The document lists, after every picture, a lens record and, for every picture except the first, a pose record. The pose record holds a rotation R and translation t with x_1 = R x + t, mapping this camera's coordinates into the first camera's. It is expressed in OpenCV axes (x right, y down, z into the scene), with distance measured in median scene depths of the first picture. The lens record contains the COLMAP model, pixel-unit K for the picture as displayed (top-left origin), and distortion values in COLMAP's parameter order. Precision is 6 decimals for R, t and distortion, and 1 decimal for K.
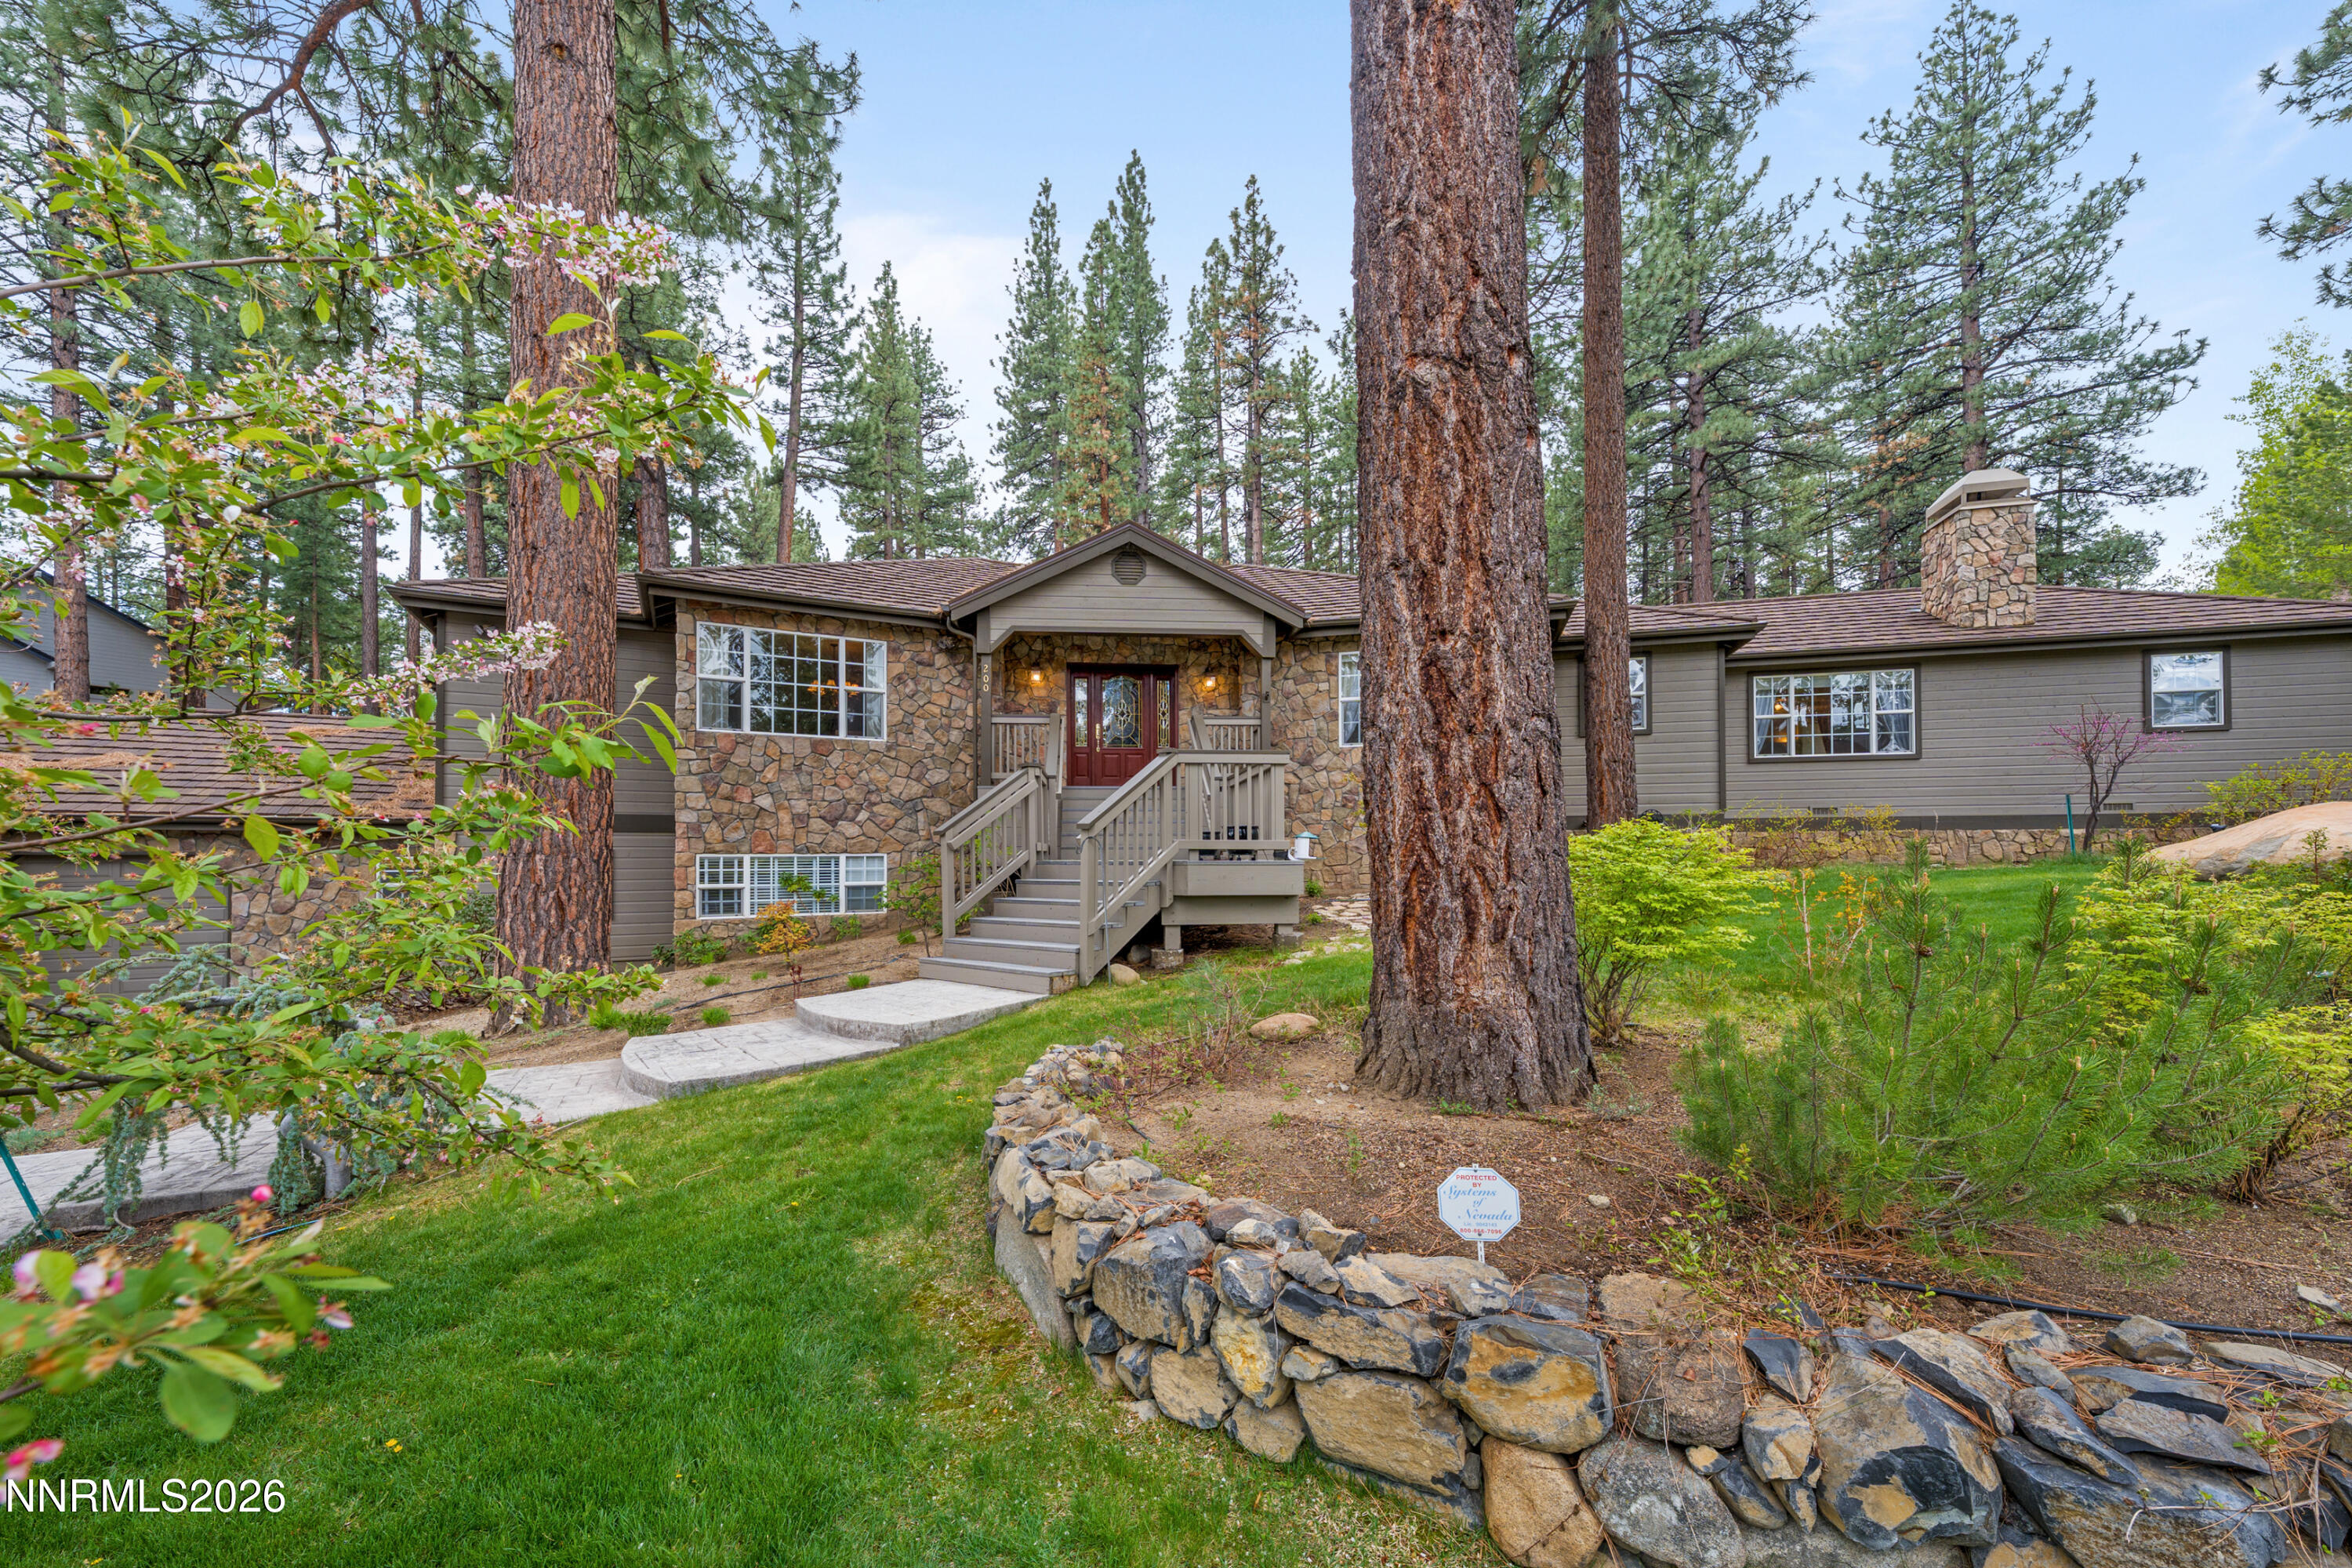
lens RADIAL K [[880.7, 0, 1180.7], [0, 880.7, 796.5], [0, 0, 1]] dist [-0.000110, 0.000005]
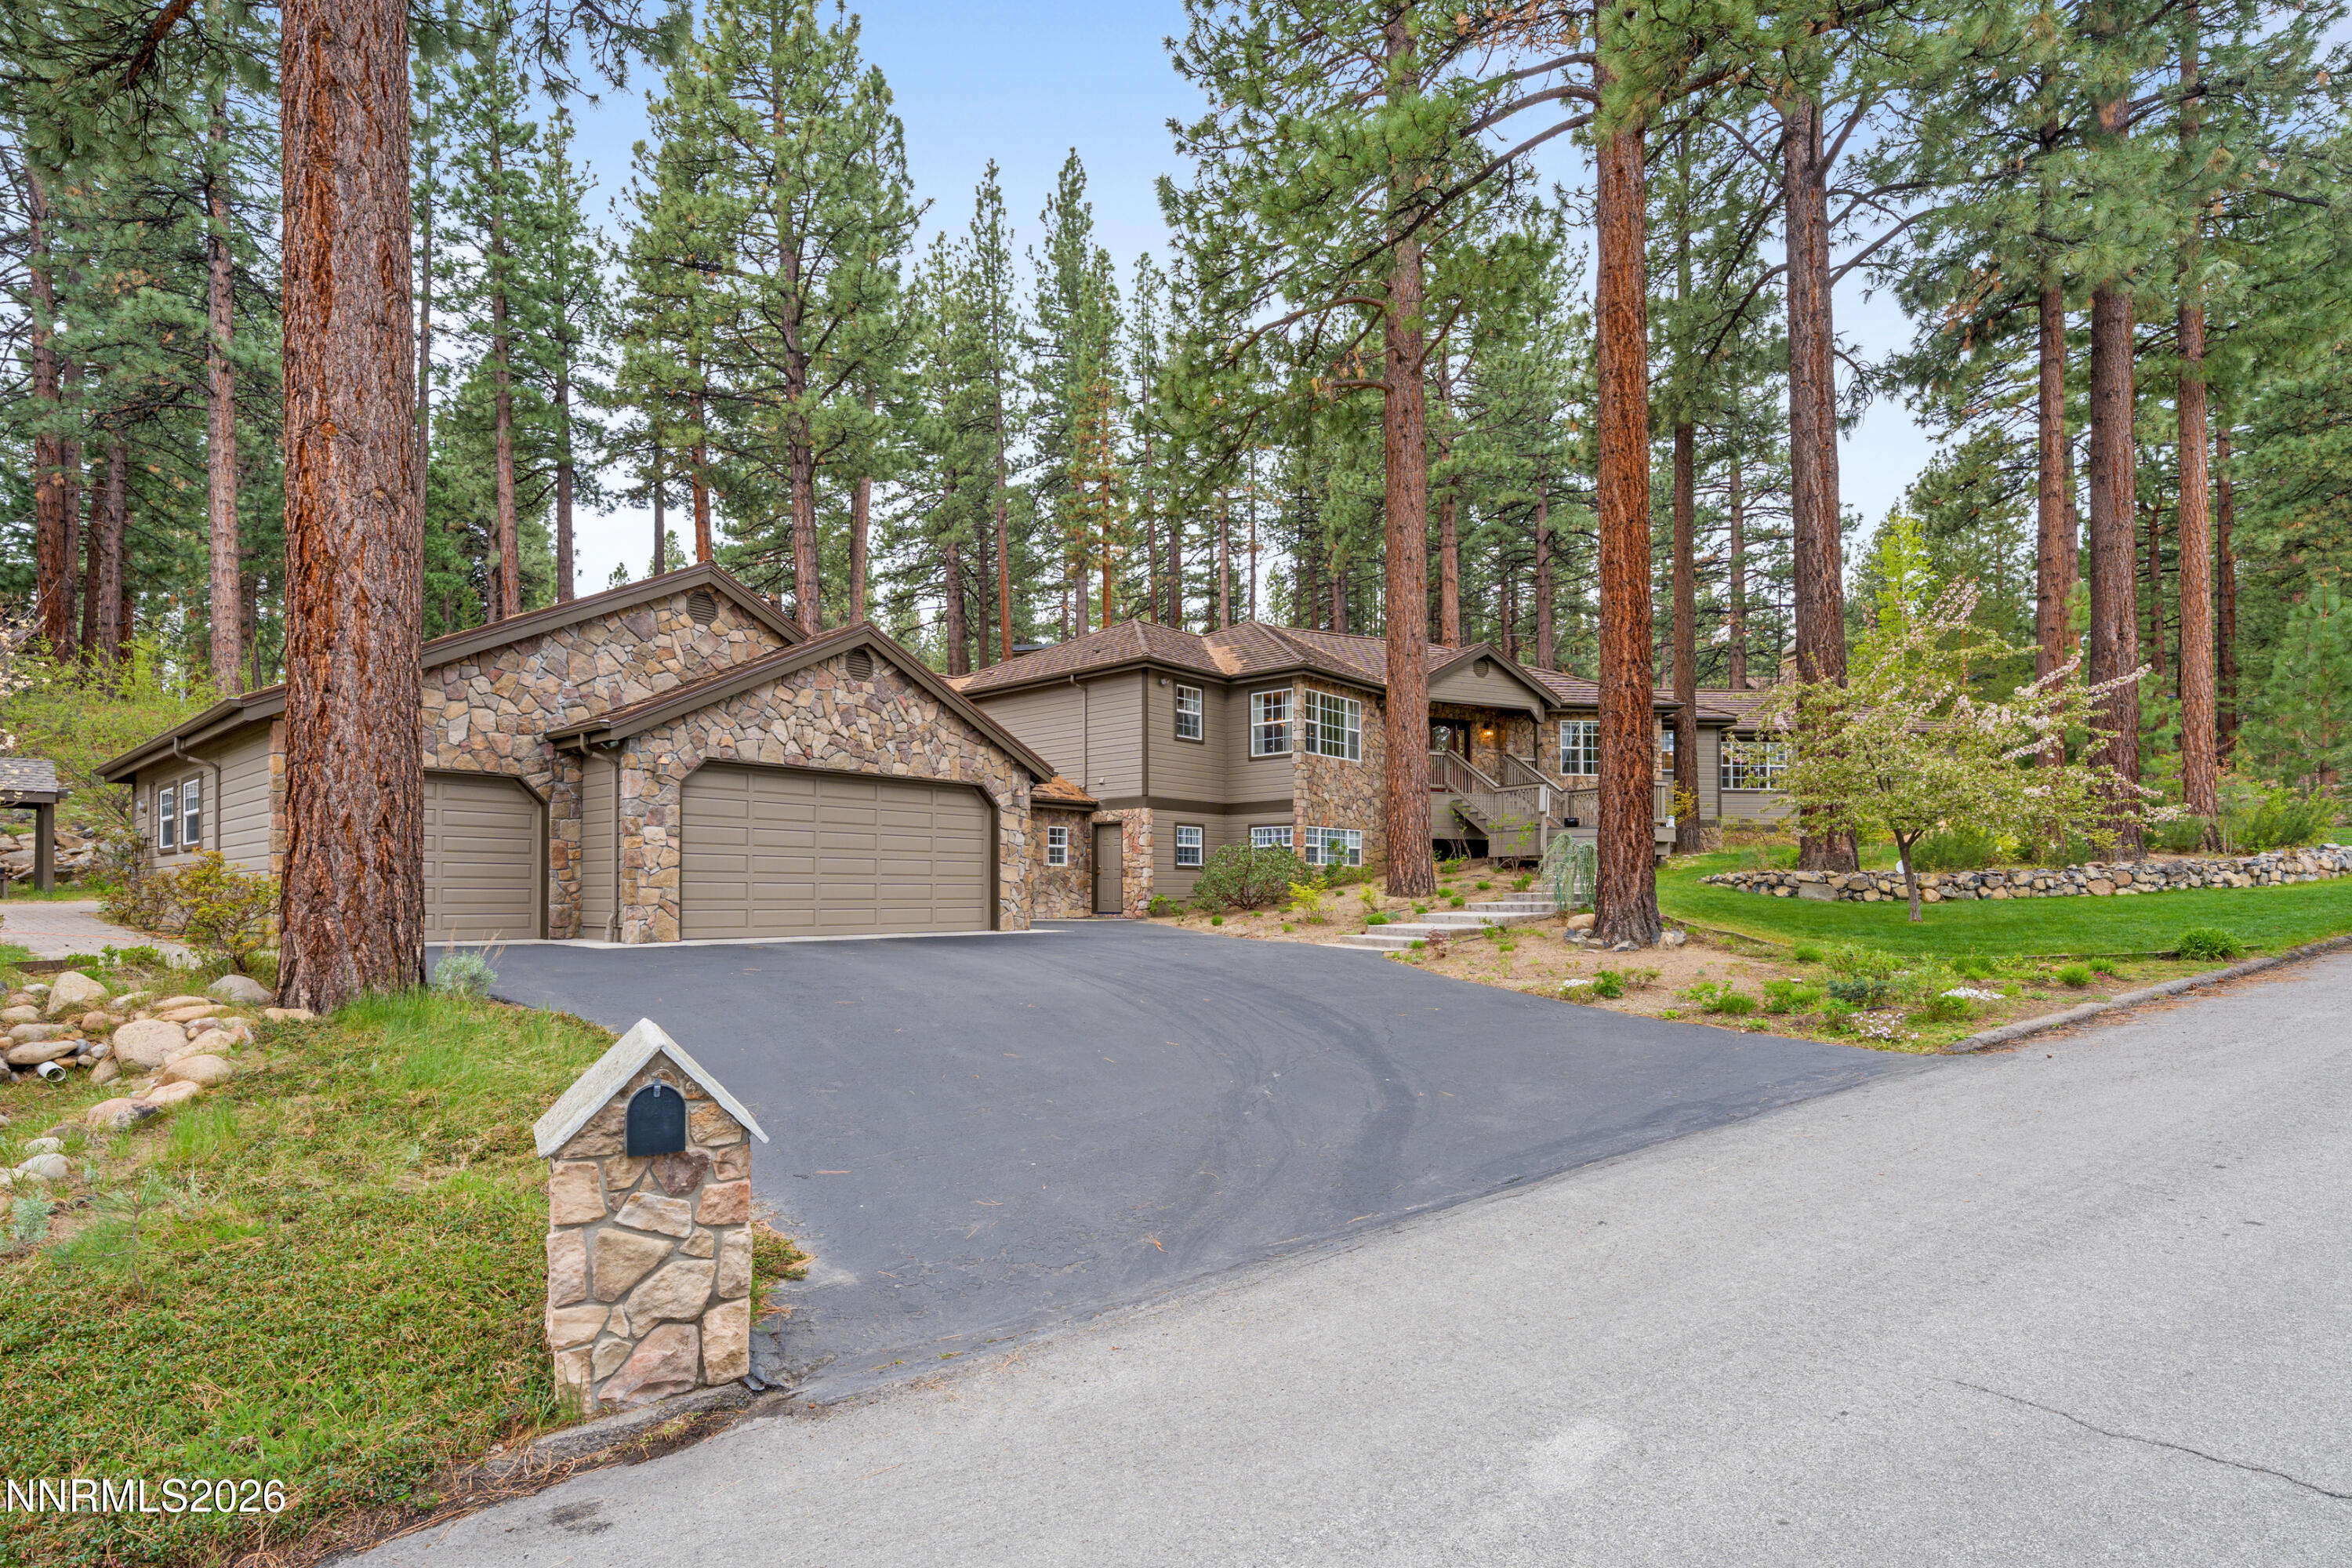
lens RADIAL K [[1195.1, 0, 1178.4], [0, 1195.1, 803.4], [0, 0, 1]] dist [-0.001554, 0.000163]
pose [[0.926301, 0.027768, 0.375760, -1.328159], [-0.021893, 0.999562, -0.019897, 0.059361], [-0.376148, 0.010204, 0.926504, -0.839080]]
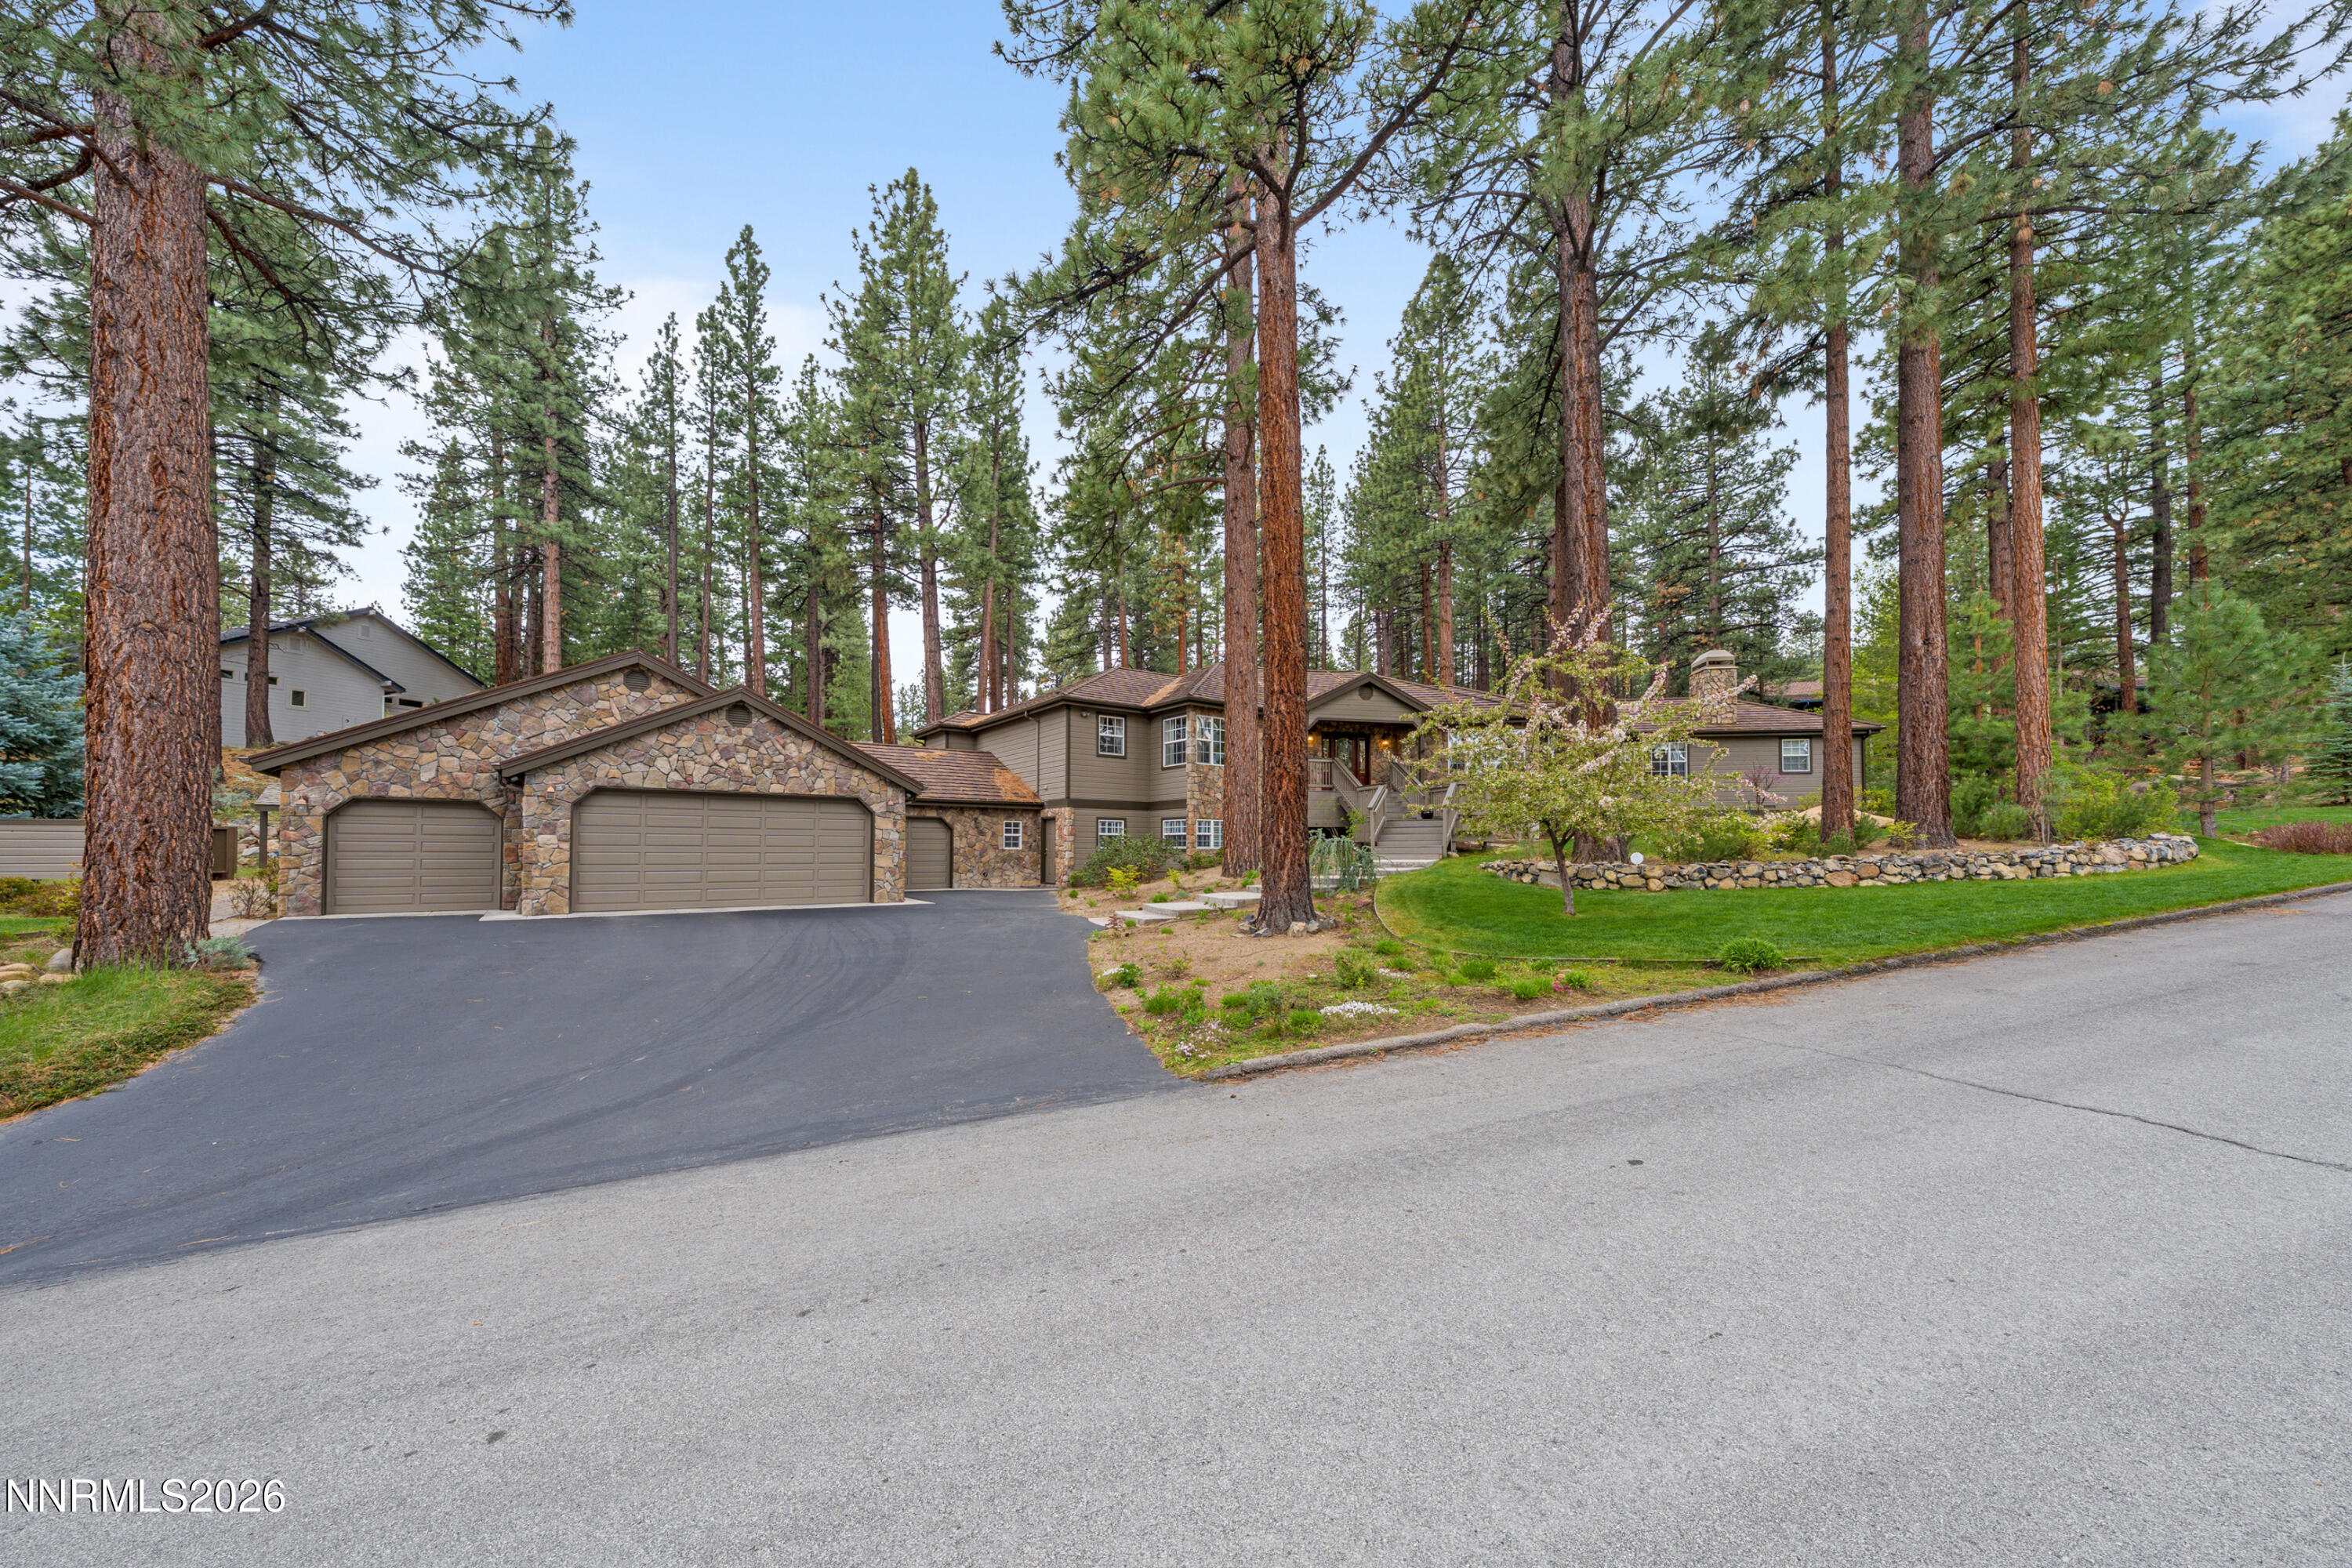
lens RADIAL K [[819.5, 0, 1176.0], [0, 819.5, 784.0], [0, 0, 1]] dist [-0.000947, -0.000085]
pose [[0.989053, 0.016040, 0.146686, -0.740379], [-0.013200, 0.999707, -0.020313, 0.016087], [-0.146969, 0.018155, 0.988974, -0.846753]]
